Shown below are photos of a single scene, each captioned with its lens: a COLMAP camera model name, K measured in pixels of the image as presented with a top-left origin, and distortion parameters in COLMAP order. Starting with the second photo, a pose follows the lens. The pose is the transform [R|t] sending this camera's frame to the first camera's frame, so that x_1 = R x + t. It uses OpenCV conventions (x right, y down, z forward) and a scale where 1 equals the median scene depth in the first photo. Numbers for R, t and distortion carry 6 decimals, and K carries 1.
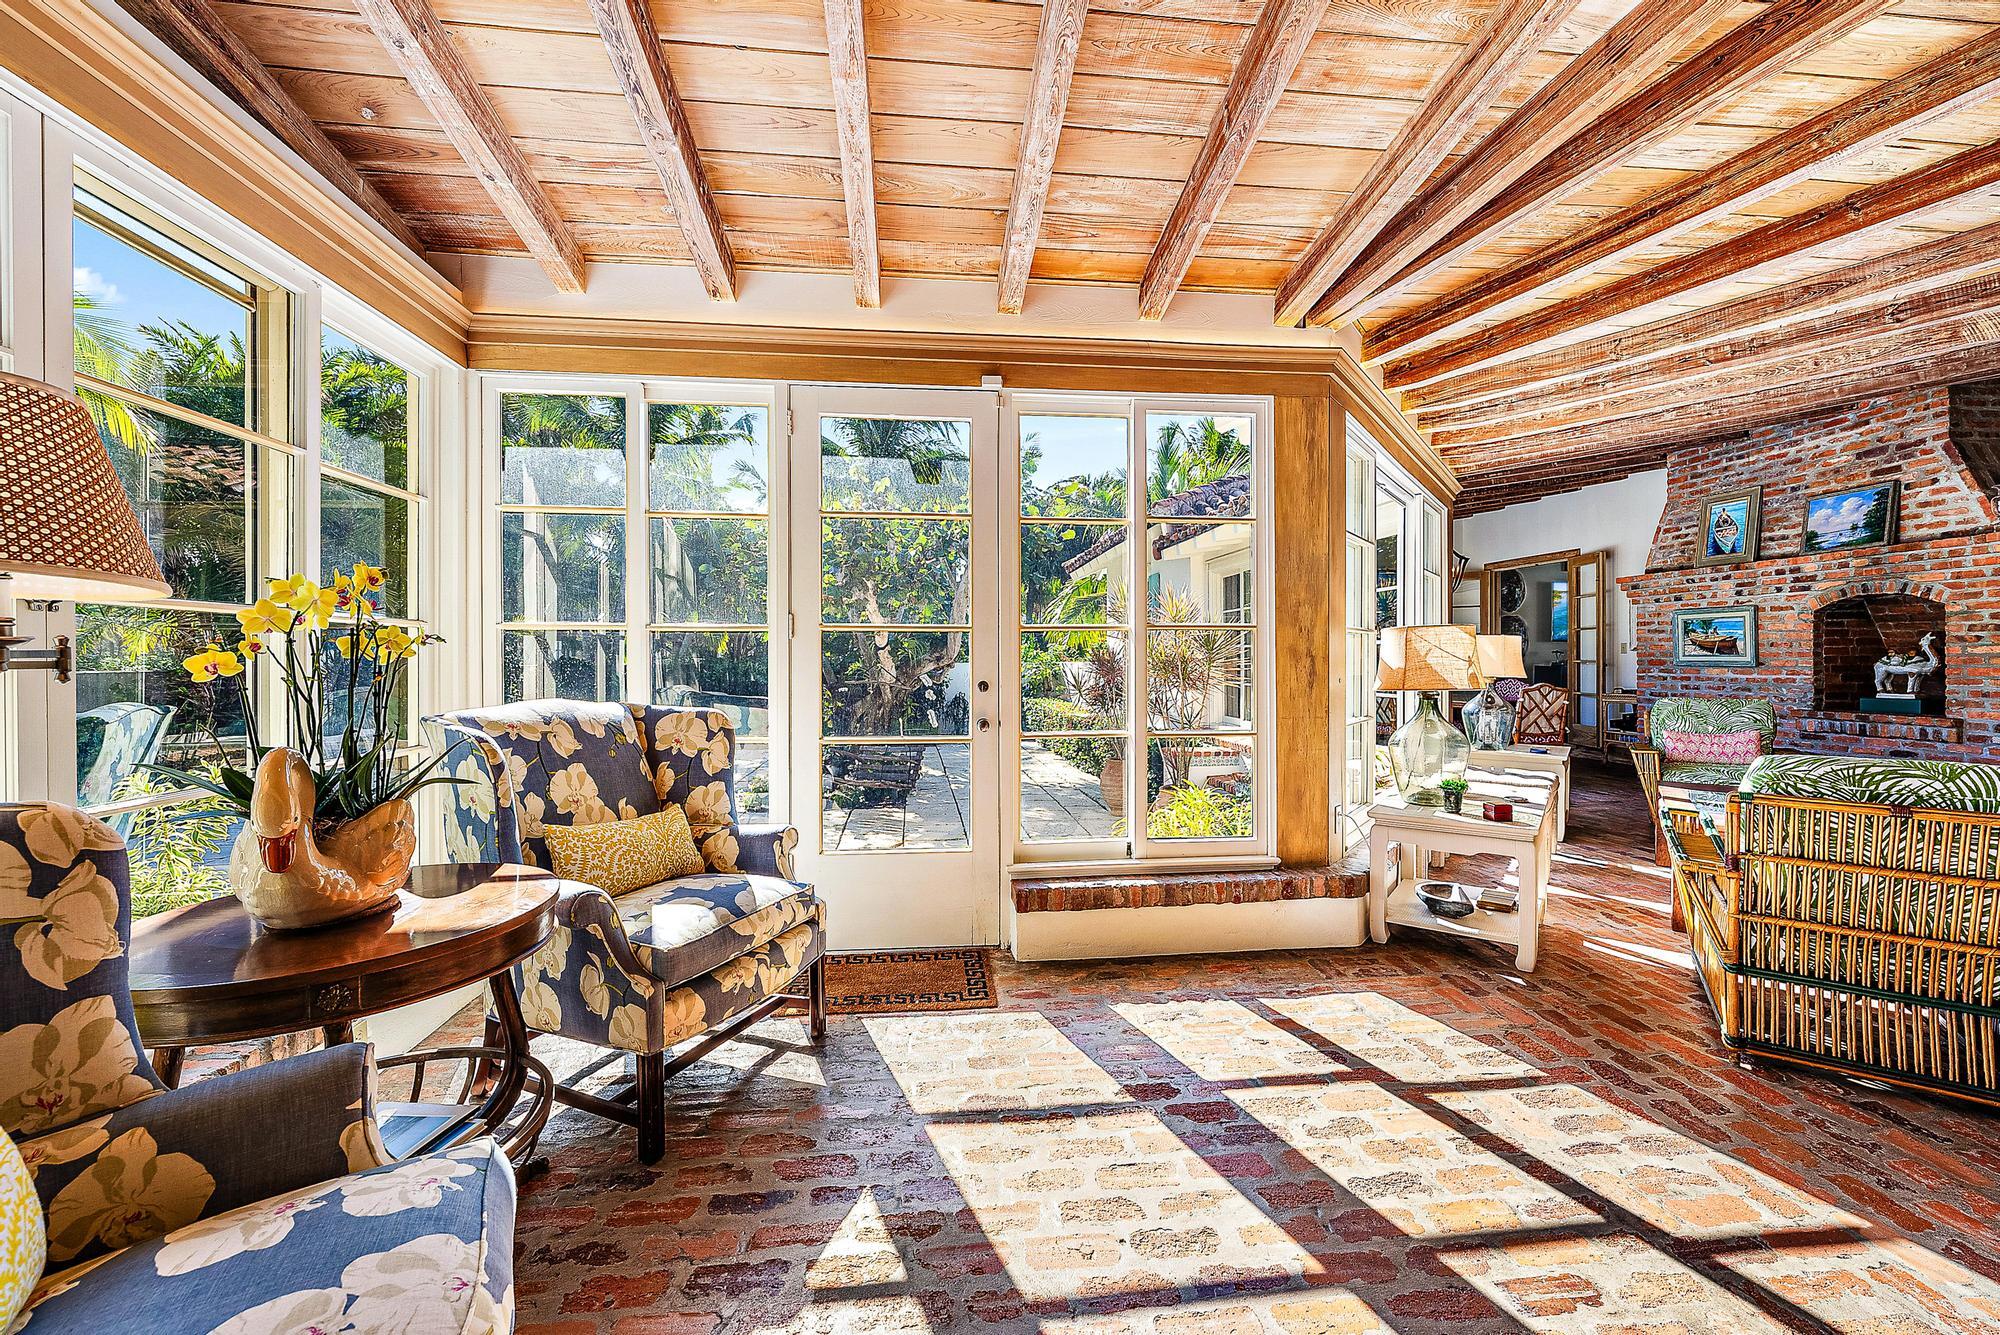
lens RADIAL K [[792.4, 0, 1000.0], [0, 792.4, 667.5], [0, 0, 1]] dist [-0.000392, -0.000043]
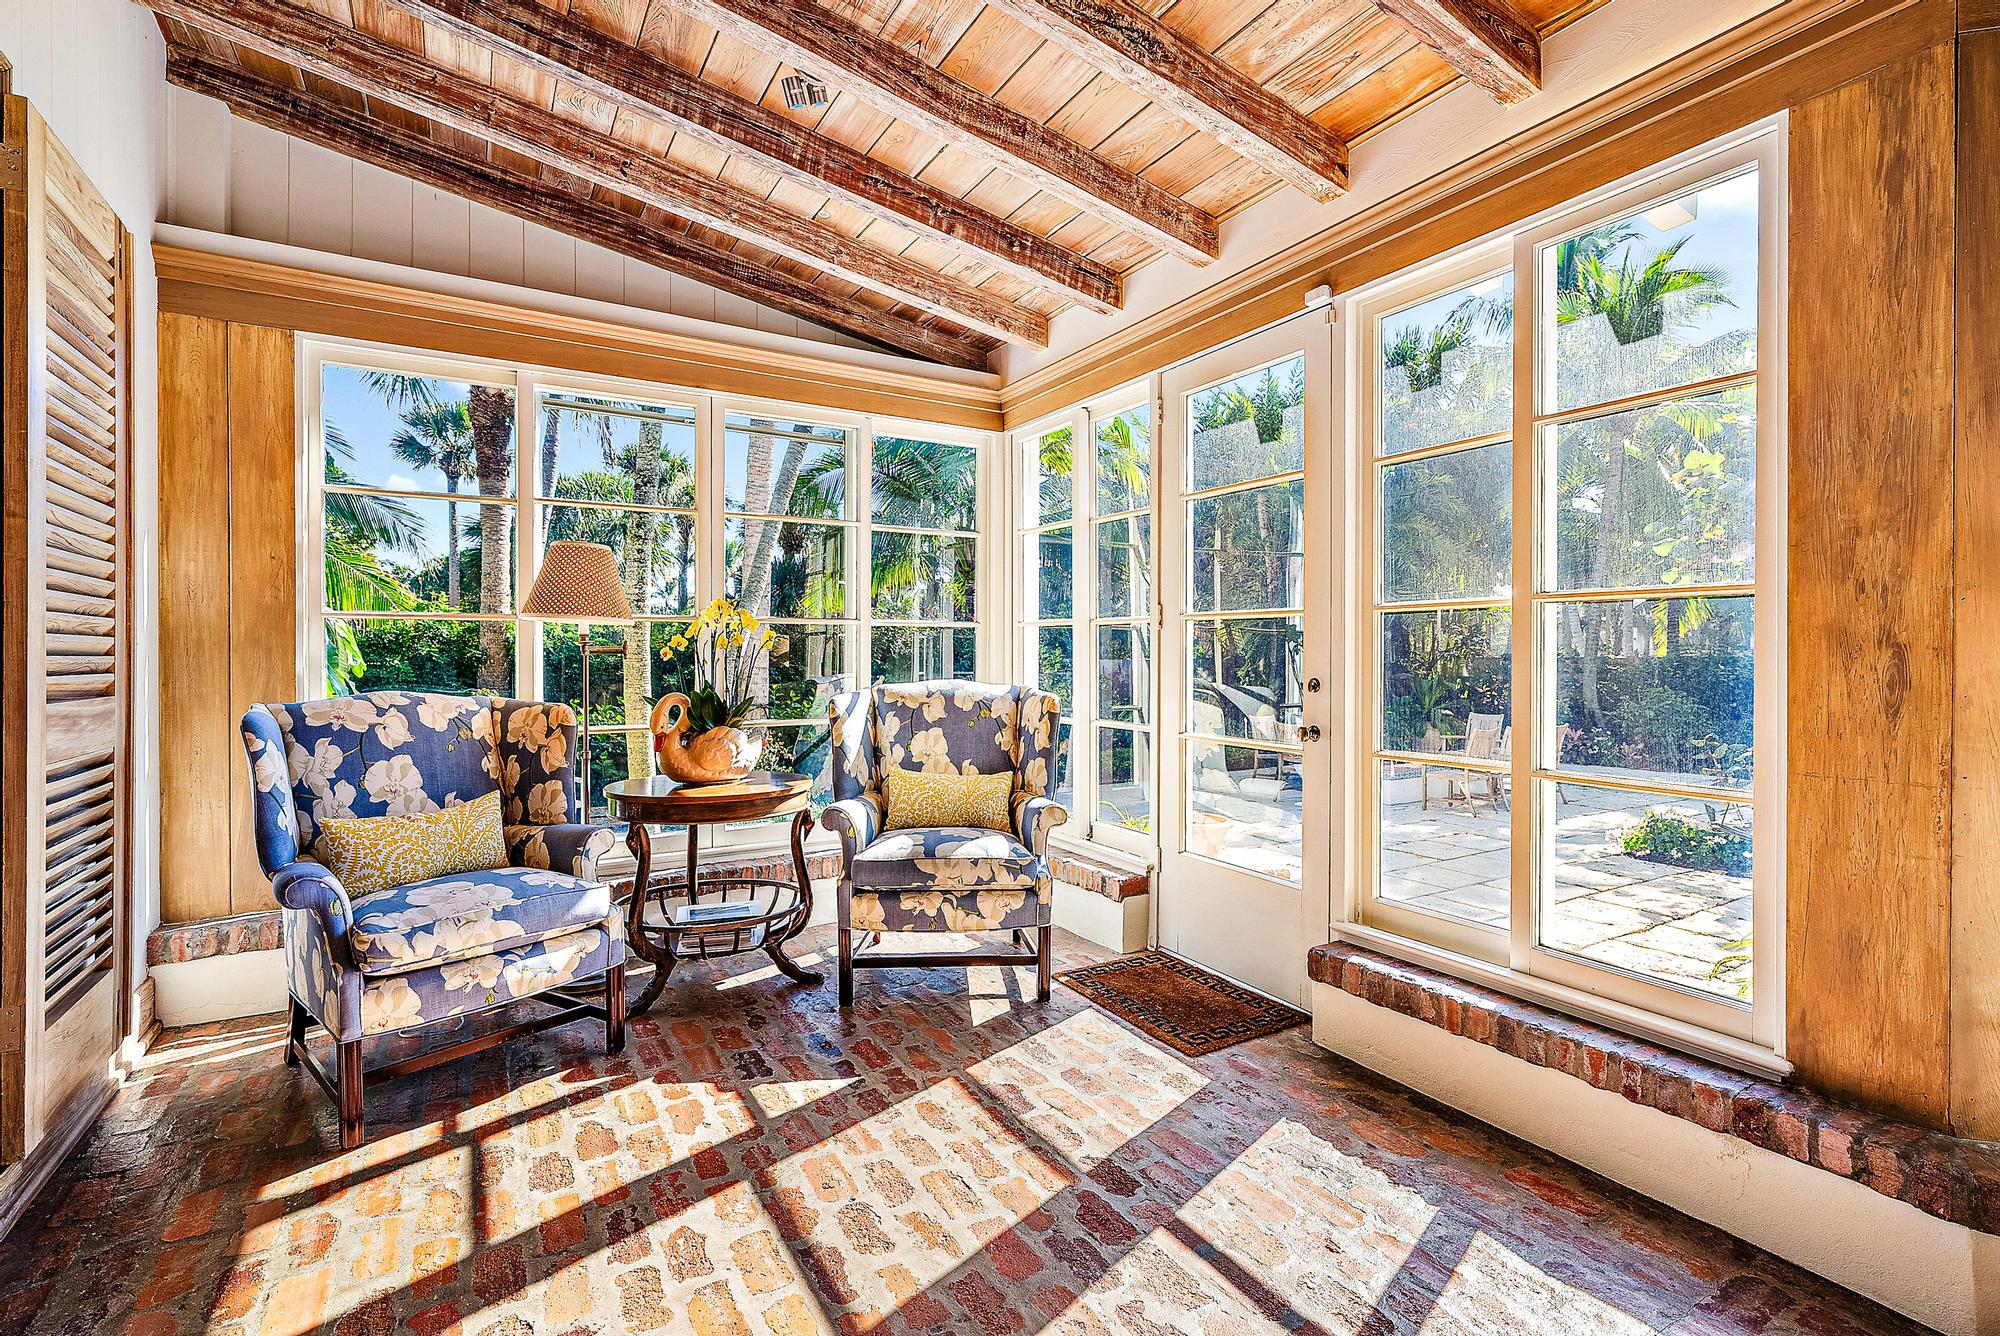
lens RADIAL K [[914.3, 0, 1001.9], [0, 914.3, 660.0], [0, 0, 1]] dist [0.001432, -0.000004]
pose [[0.410644, 0.011603, -0.911722, 0.842227], [-0.009112, 0.999921, 0.008621, -0.007109], [0.911750, 0.004768, 0.410718, 0.423372]]
